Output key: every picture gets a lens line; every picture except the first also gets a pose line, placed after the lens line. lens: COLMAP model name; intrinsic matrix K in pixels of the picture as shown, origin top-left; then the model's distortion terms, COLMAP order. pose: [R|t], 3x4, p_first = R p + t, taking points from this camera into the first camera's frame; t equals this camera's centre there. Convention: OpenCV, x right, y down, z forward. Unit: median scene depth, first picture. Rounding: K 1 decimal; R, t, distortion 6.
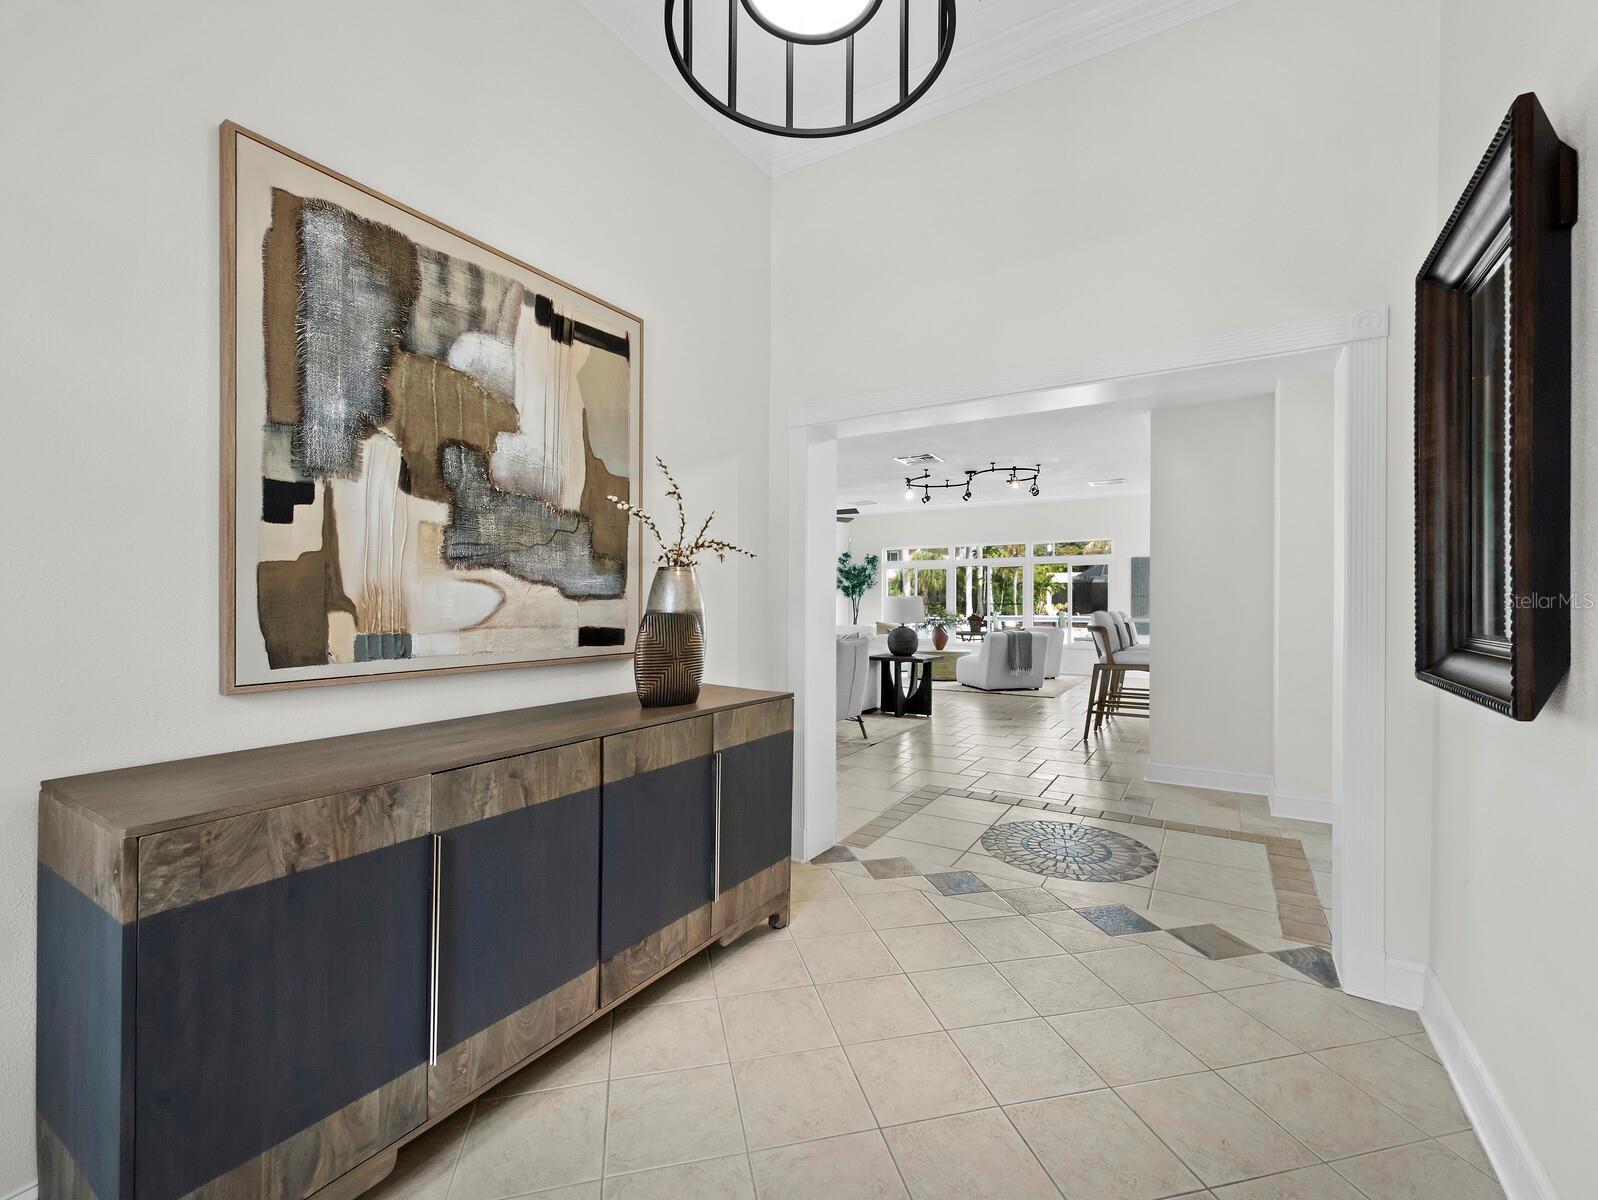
lens RADIAL K [[690.8, 0, 810.7], [0, 690.8, 612.5], [0, 0, 1]] dist [0.001364, 0.000475]
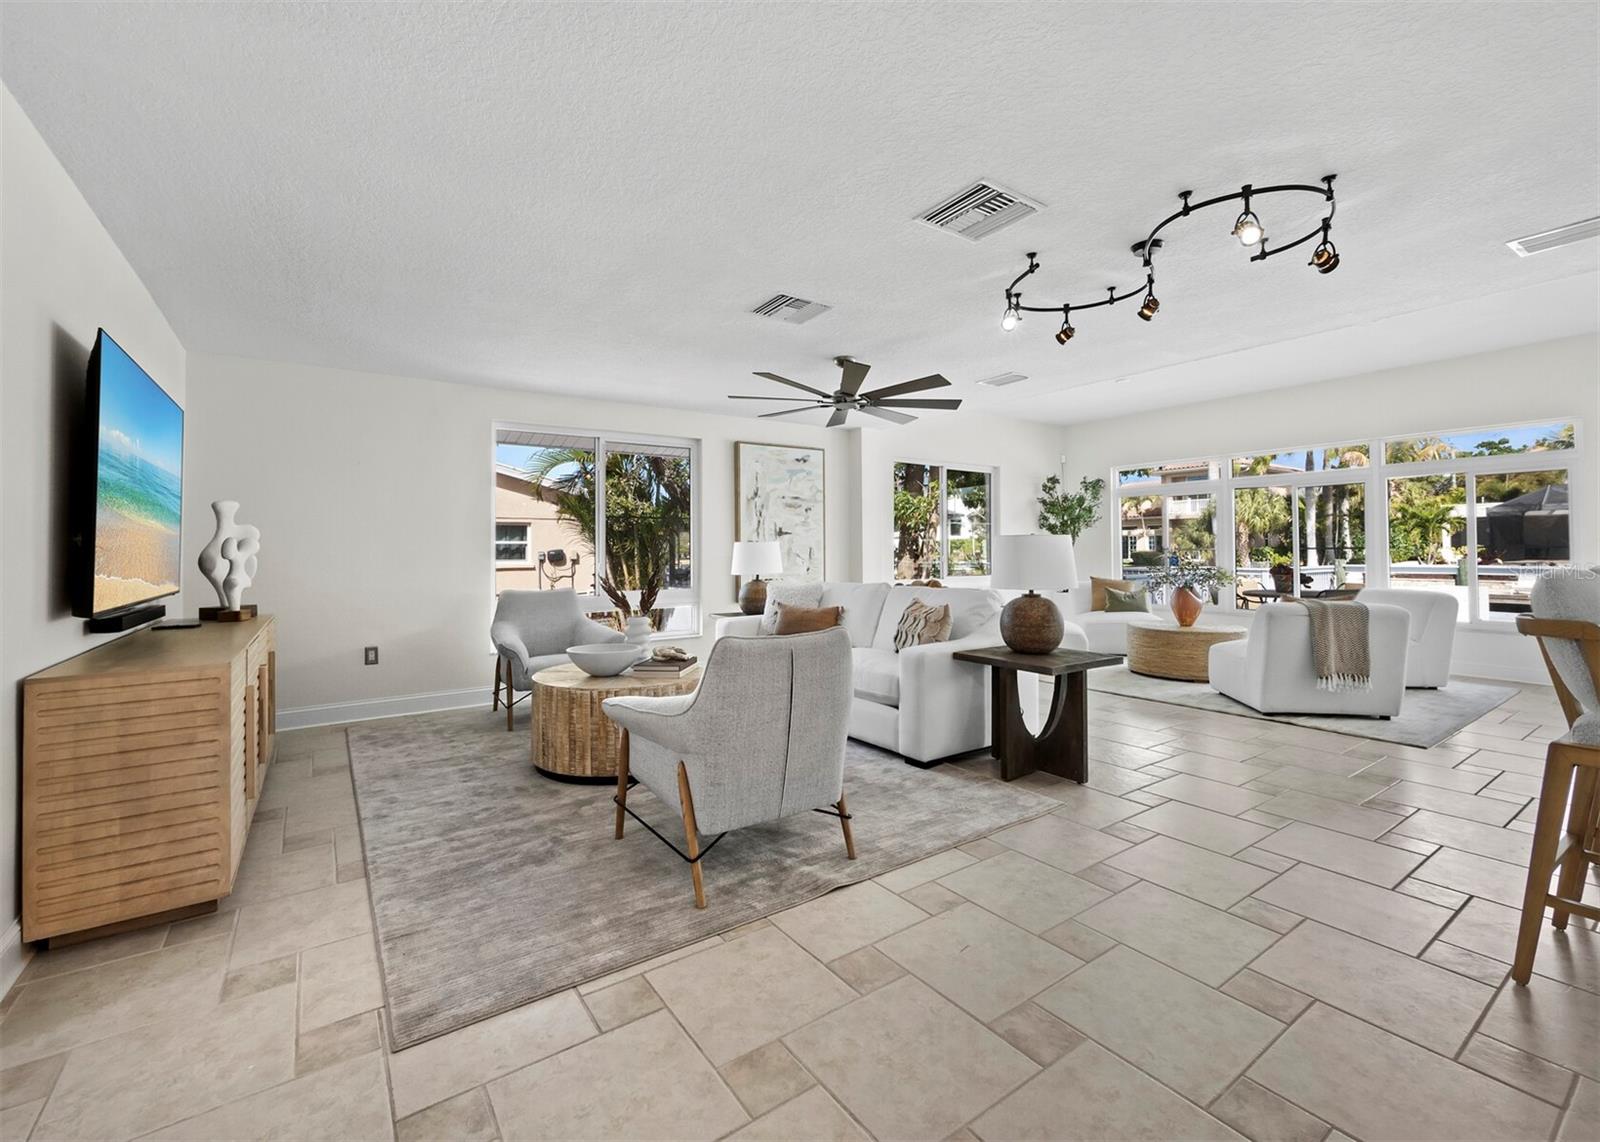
lens RADIAL K [[679.8, 0, 806.7], [0, 679.8, 542.0], [0, 0, 1]] dist [-0.001276, 0.000484]
pose [[0.910125, -0.010818, -0.414192, 0.193862], [0.000826, 0.999704, -0.024297, -0.006777], [0.414332, 0.021772, 0.909865, 0.482414]]
